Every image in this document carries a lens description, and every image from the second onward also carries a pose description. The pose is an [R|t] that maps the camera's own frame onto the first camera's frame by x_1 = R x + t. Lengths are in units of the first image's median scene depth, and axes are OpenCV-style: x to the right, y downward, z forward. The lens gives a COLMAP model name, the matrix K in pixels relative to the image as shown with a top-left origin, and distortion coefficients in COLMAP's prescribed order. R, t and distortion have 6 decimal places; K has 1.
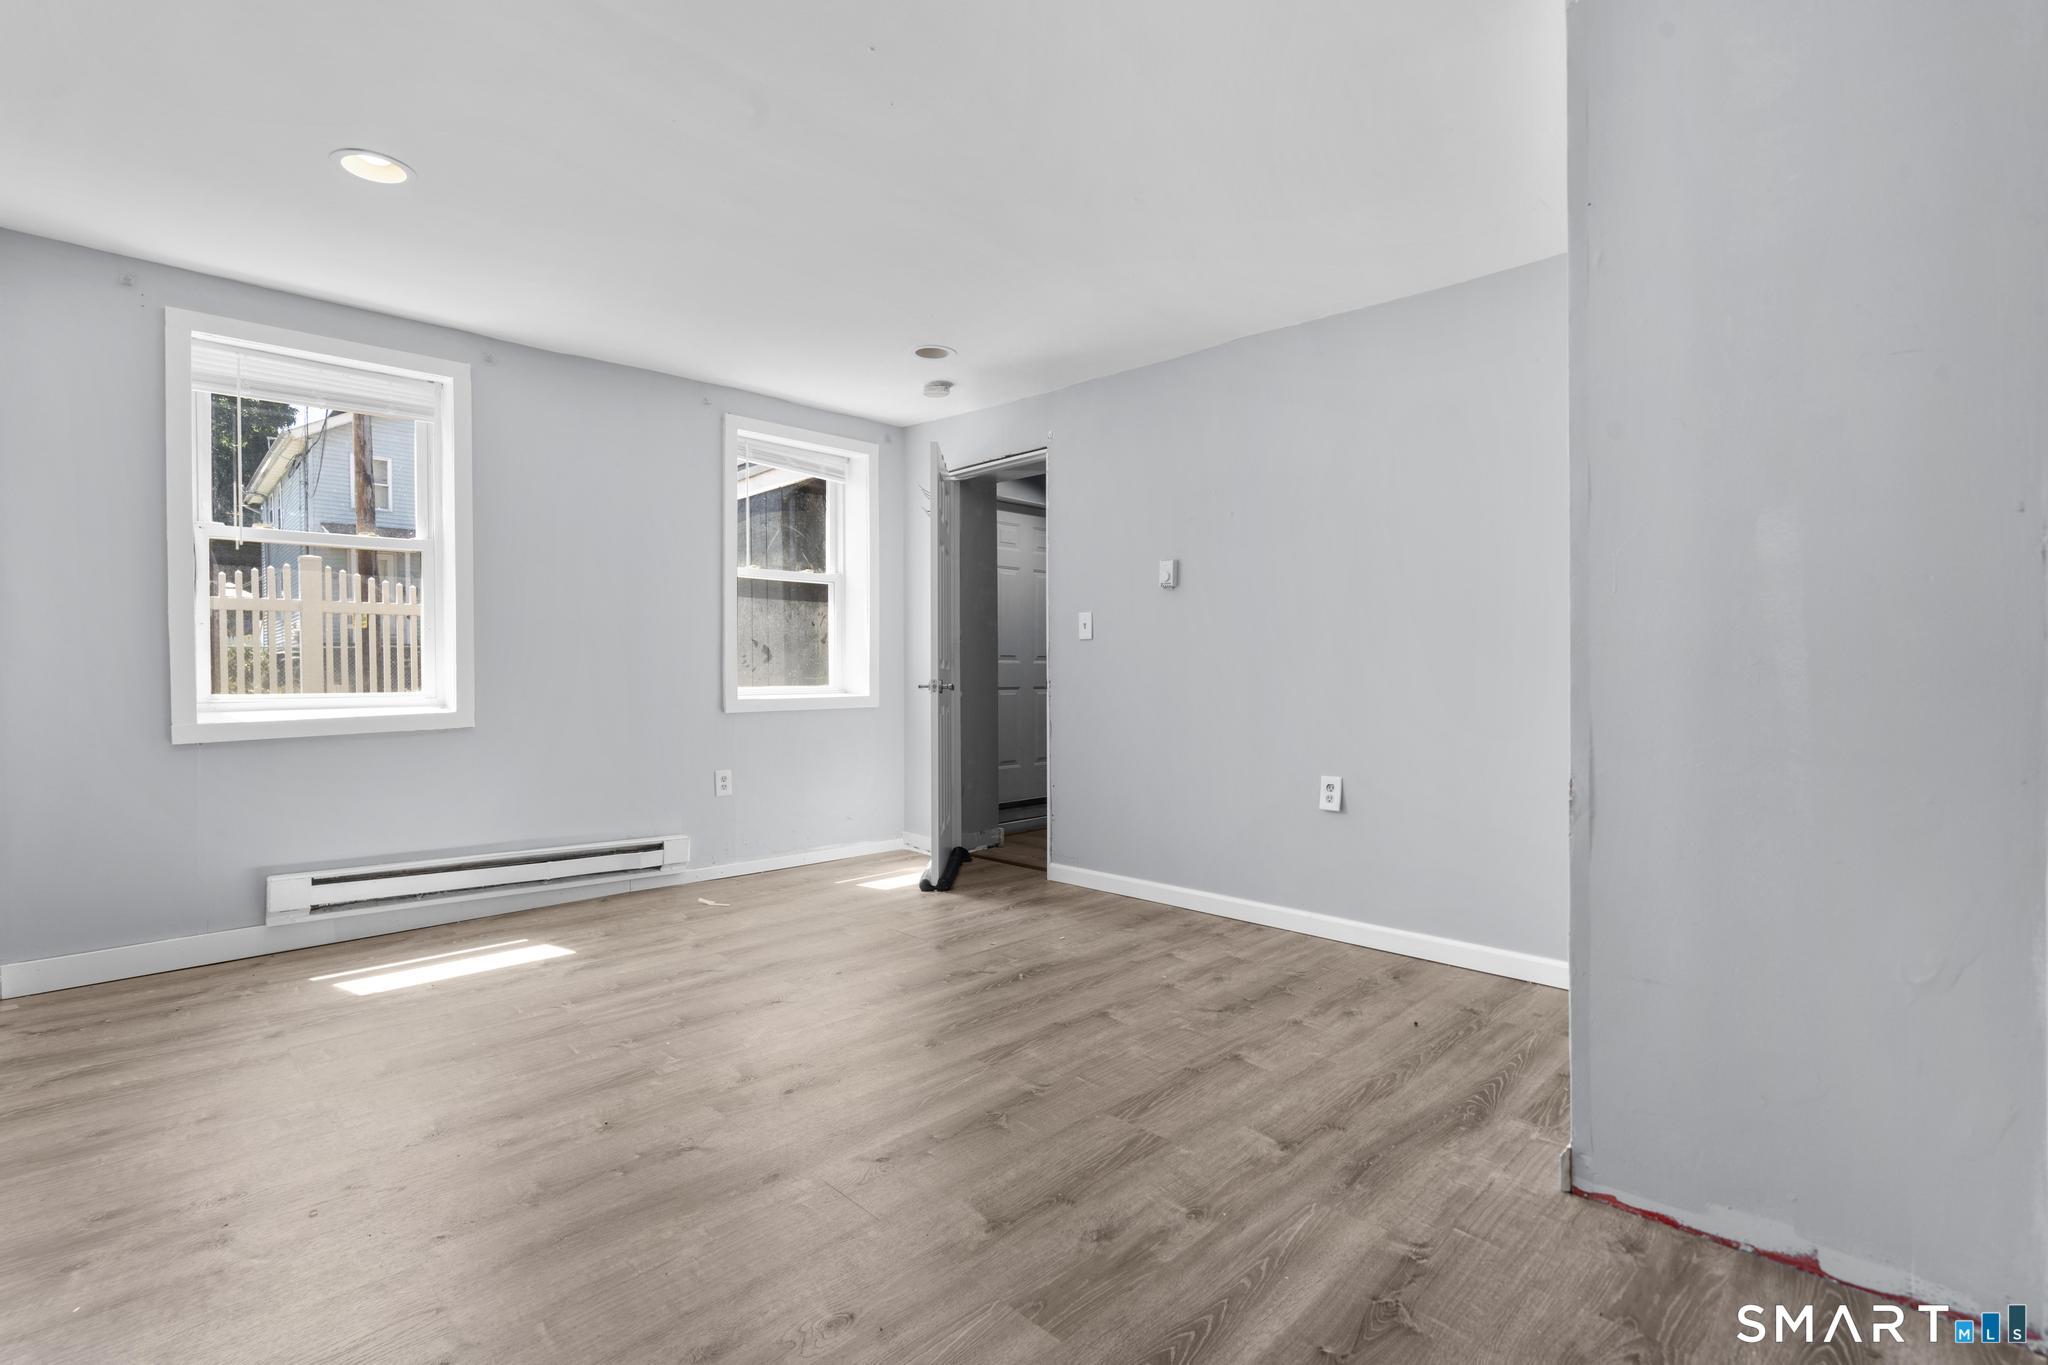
lens RADIAL K [[924.0, 0, 1021.6], [0, 924.0, 685.8], [0, 0, 1]] dist [-0.006463, 0.004070]
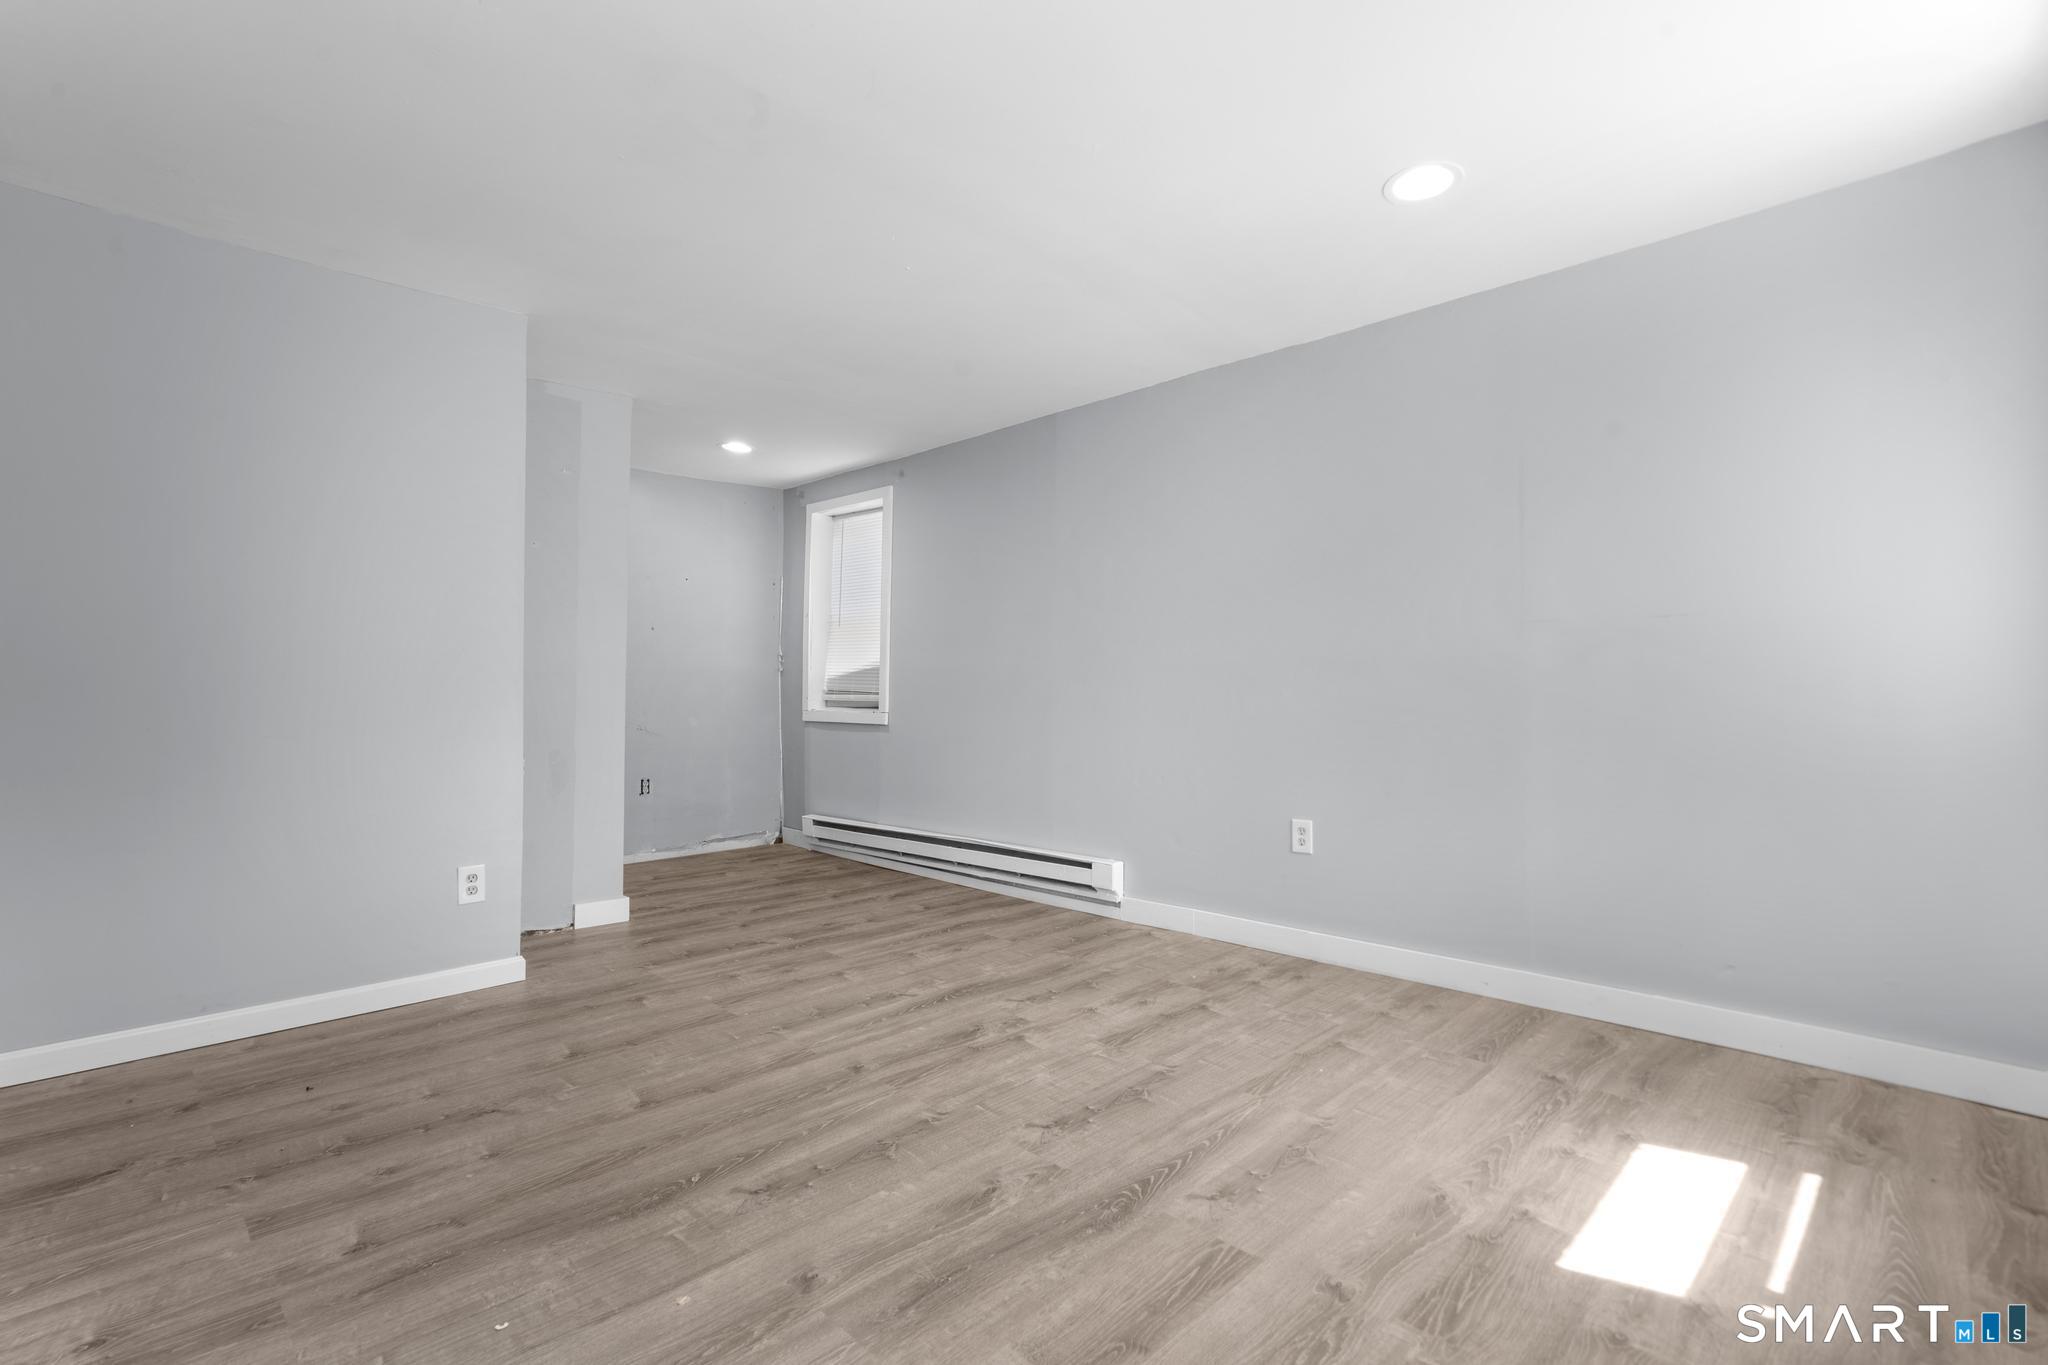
lens RADIAL K [[924.0, 0, 1021.6], [0, 924.0, 685.8], [0, 0, 1]] dist [-0.006463, 0.004070]
pose [[-0.999880, -0.000200, -0.015472, -0.186485], [-0.000211, 1.000000, 0.000712, -0.017596], [0.015472, 0.000716, -0.999880, 1.433860]]
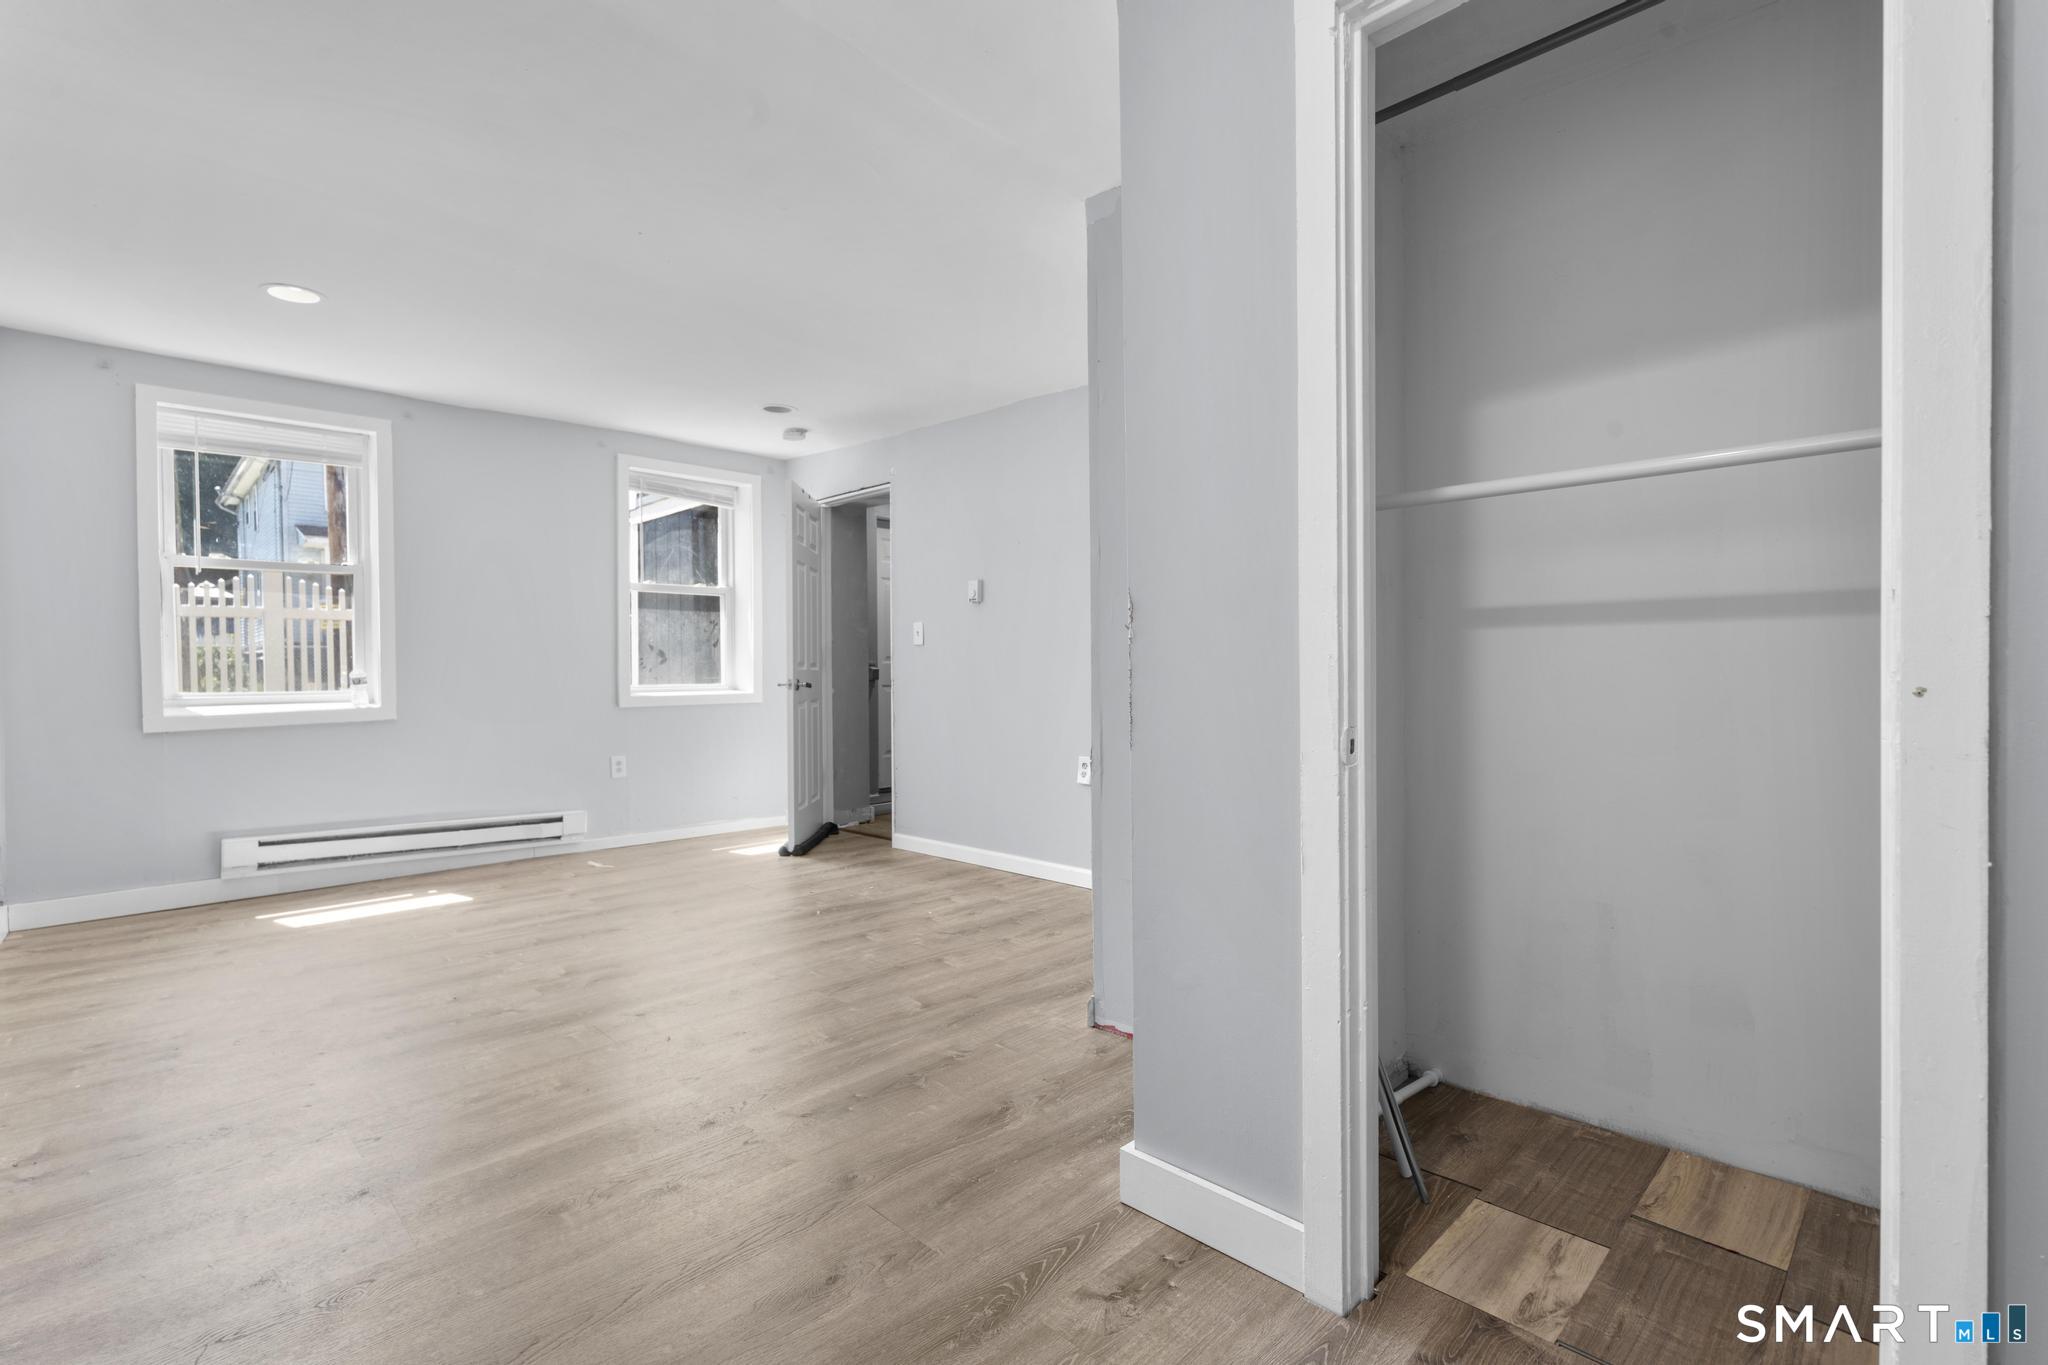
lens RADIAL K [[924.0, 0, 1021.6], [0, 924.0, 685.8], [0, 0, 1]] dist [-0.006463, 0.004070]
pose [[0.999924, -0.002326, 0.012097, 0.233665], [0.002275, 0.999989, 0.004203, -0.002729], [-0.012107, -0.004175, 0.999918, -0.242592]]
